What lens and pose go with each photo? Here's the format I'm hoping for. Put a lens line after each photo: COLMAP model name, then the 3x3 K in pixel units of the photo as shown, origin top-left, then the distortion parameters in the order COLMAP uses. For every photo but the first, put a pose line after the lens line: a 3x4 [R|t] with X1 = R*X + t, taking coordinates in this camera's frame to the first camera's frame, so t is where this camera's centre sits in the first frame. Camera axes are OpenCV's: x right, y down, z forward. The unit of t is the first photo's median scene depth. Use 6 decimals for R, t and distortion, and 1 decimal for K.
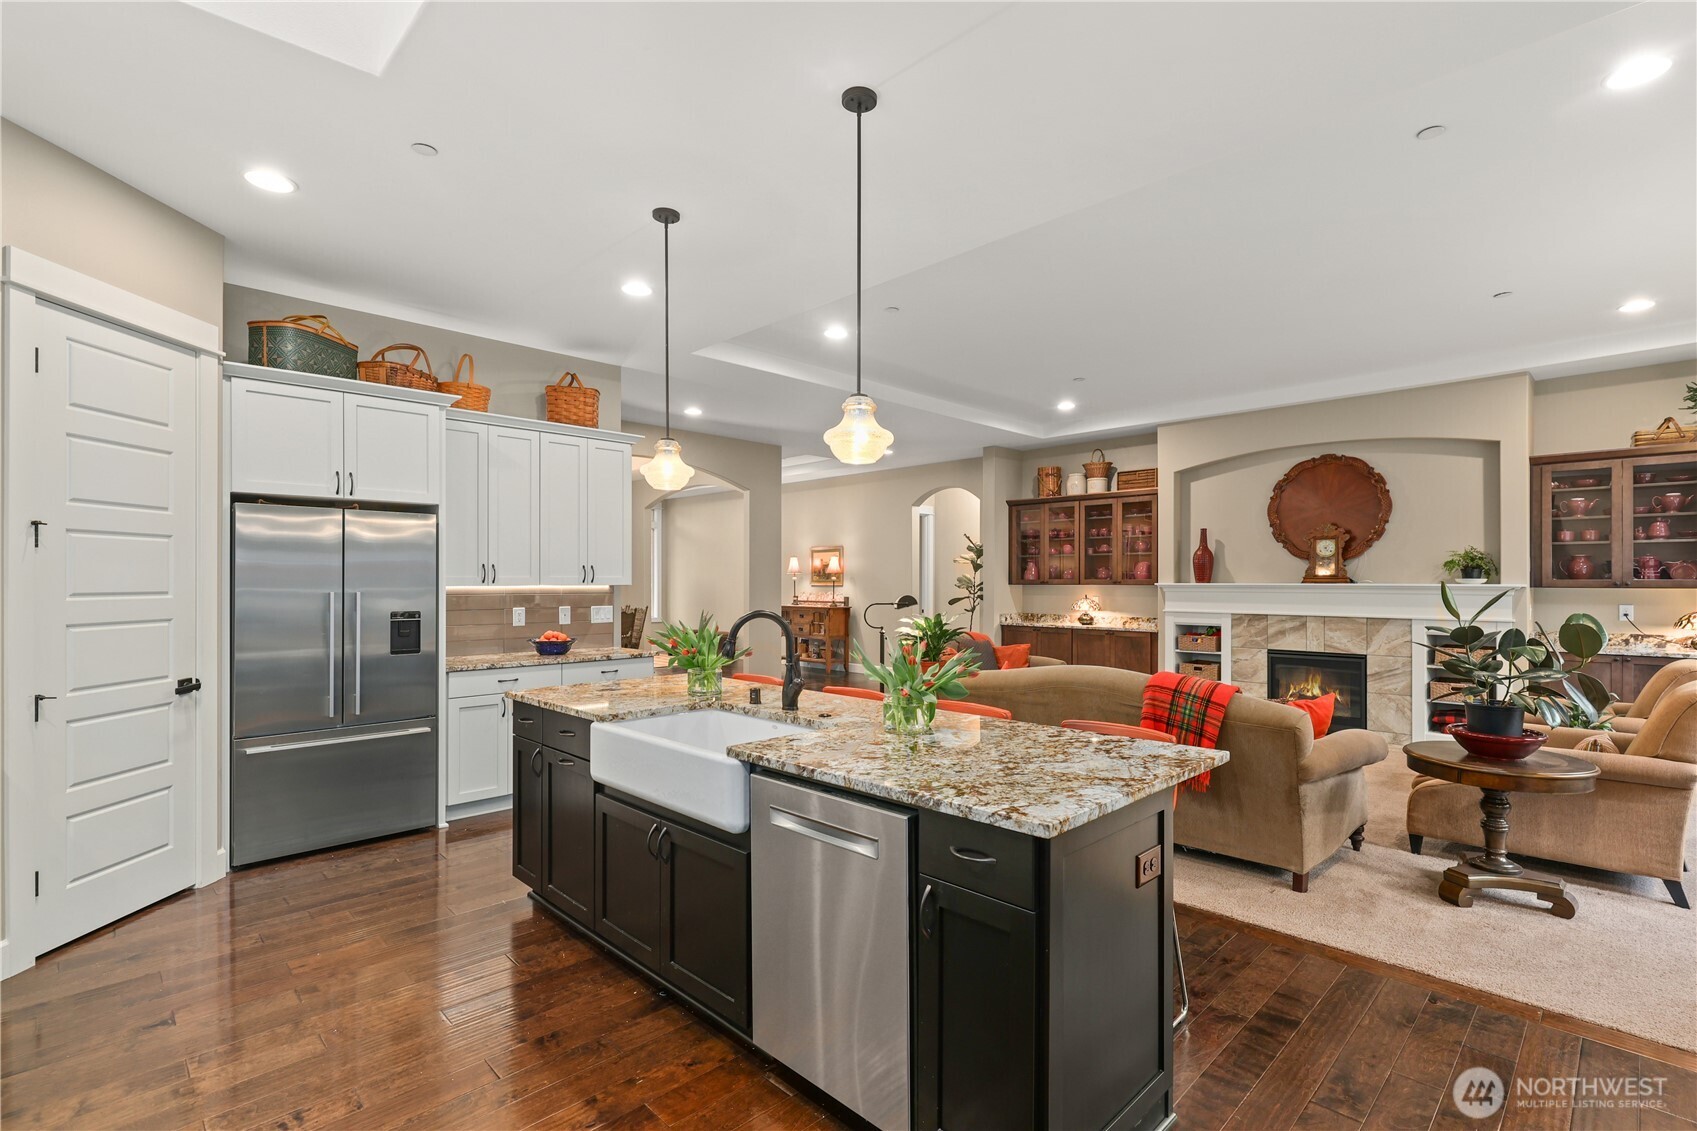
lens RADIAL K [[795.2, 0, 856.0], [0, 795.2, 574.5], [0, 0, 1]] dist [0.005540, -0.002498]
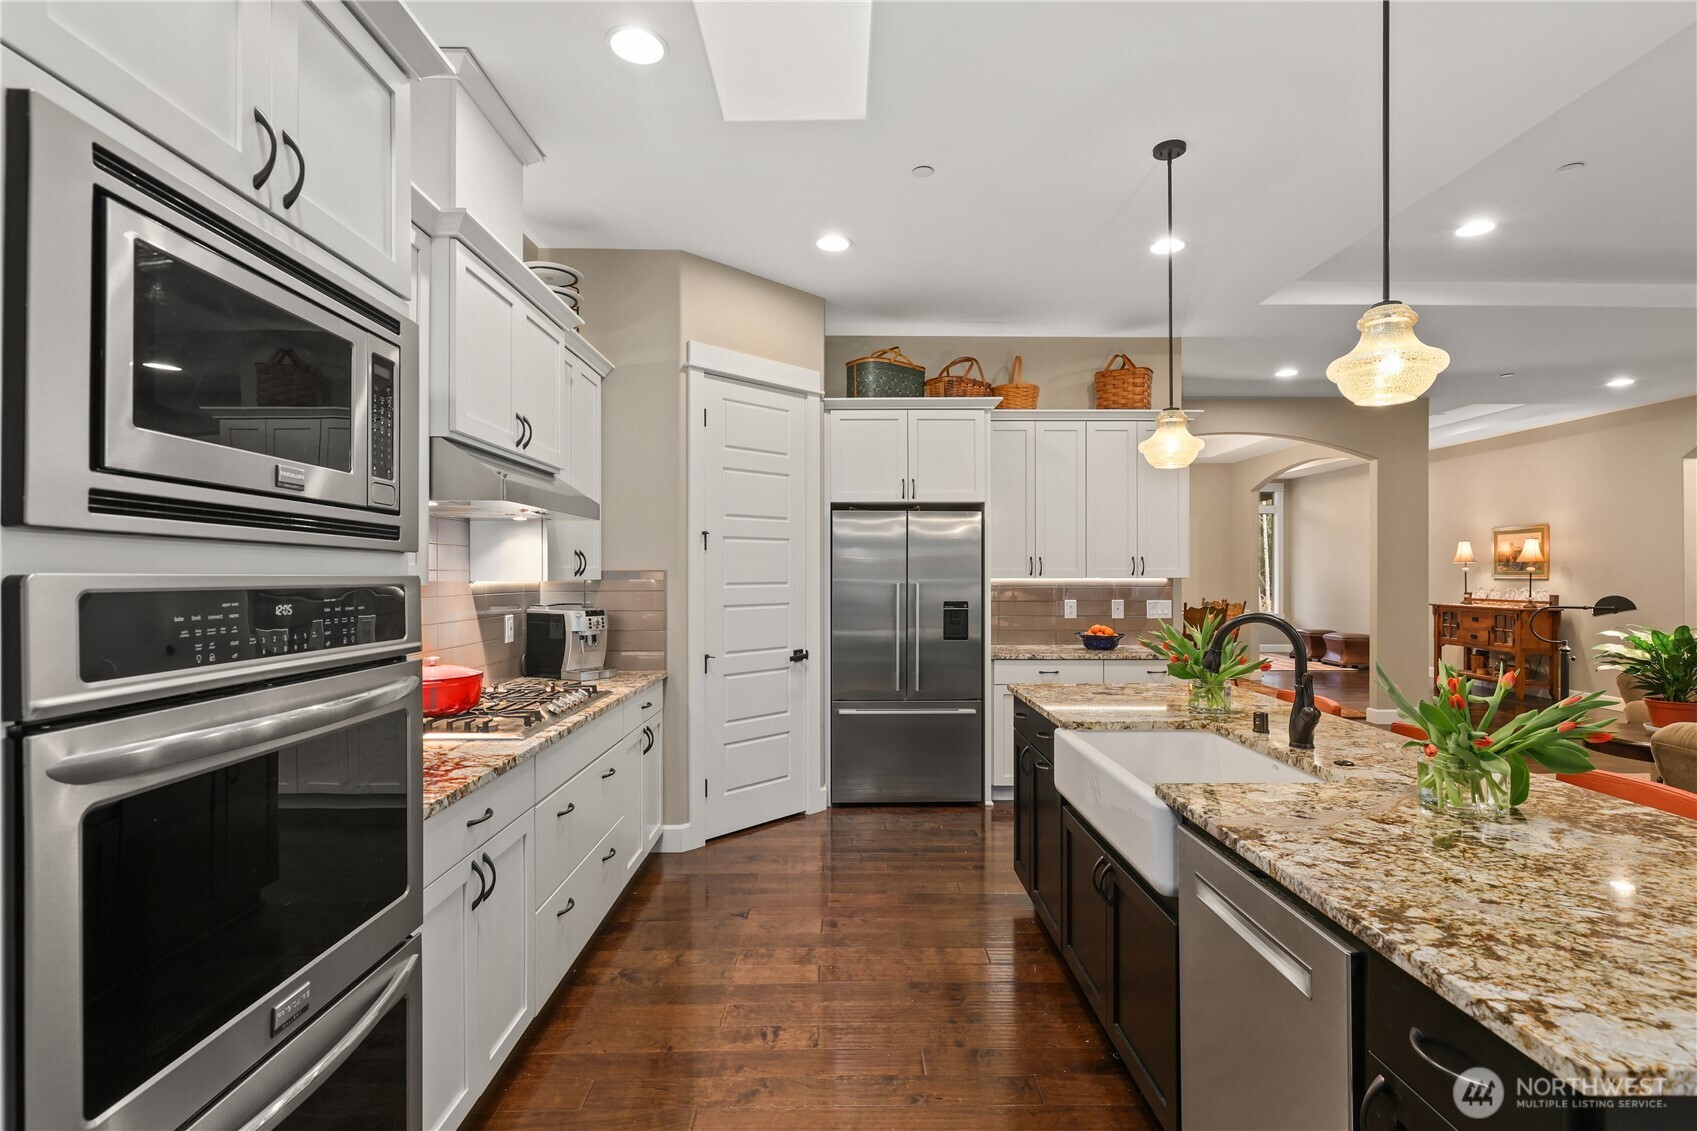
lens RADIAL K [[795.2, 0, 848.6], [0, 795.2, 565.7], [0, 0, 1]] dist [0.005540, -0.002498]
pose [[0.713305, -0.005870, -0.700829, 0.108399], [0.005922, 0.999980, -0.002348, -0.000831], [0.700828, -0.002475, 0.713326, 0.131222]]
